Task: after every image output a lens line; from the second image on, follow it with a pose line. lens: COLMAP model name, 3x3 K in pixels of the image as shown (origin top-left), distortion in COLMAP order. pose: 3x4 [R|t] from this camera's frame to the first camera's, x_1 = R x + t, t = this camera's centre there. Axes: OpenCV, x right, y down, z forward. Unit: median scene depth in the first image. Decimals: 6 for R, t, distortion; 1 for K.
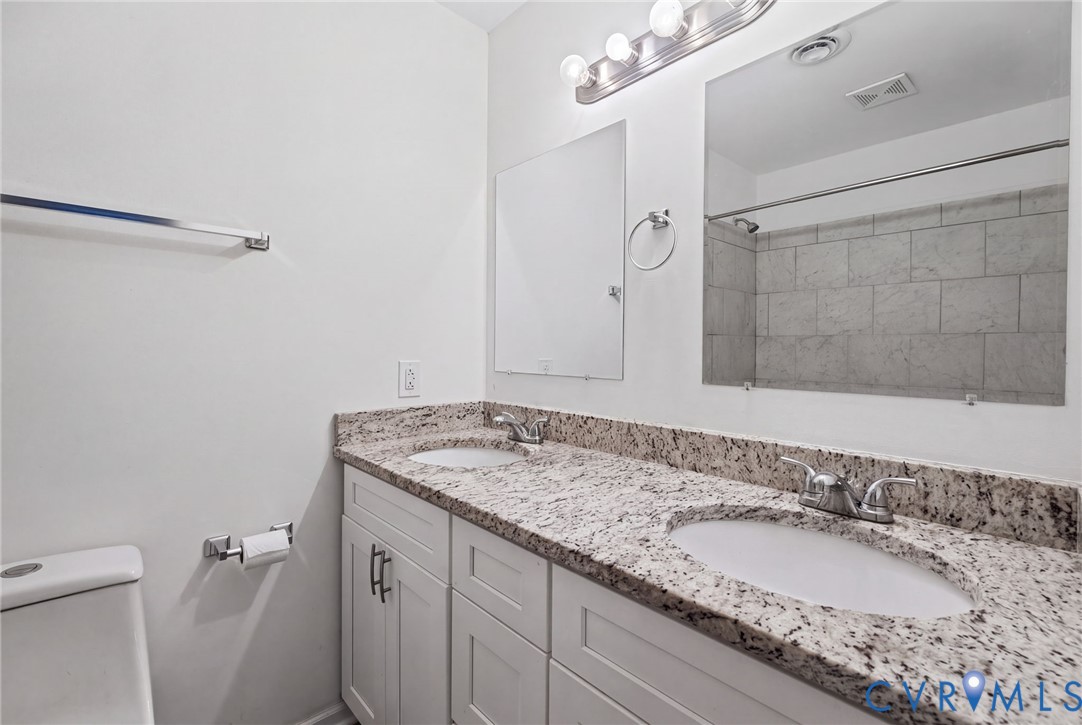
lens RADIAL K [[463.2, 0, 539.1], [0, 463.2, 349.2], [0, 0, 1]] dist [0.003278, 0.000265]
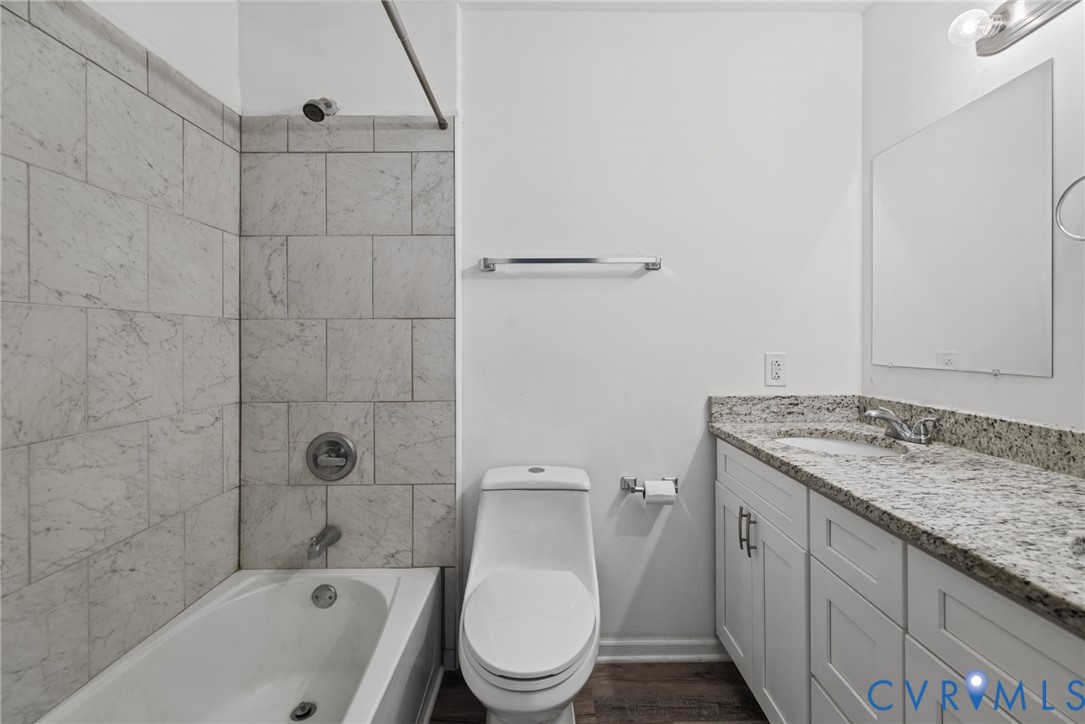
lens RADIAL K [[464.5, 0, 540.6], [0, 464.5, 348.7], [0, 0, 1]] dist [0.003278, 0.000265]
pose [[0.718598, 0.000551, -0.695426, 0.103194], [0.007707, 0.999932, 0.008756, 0.000943], [0.695383, -0.011651, 0.718545, -0.210927]]
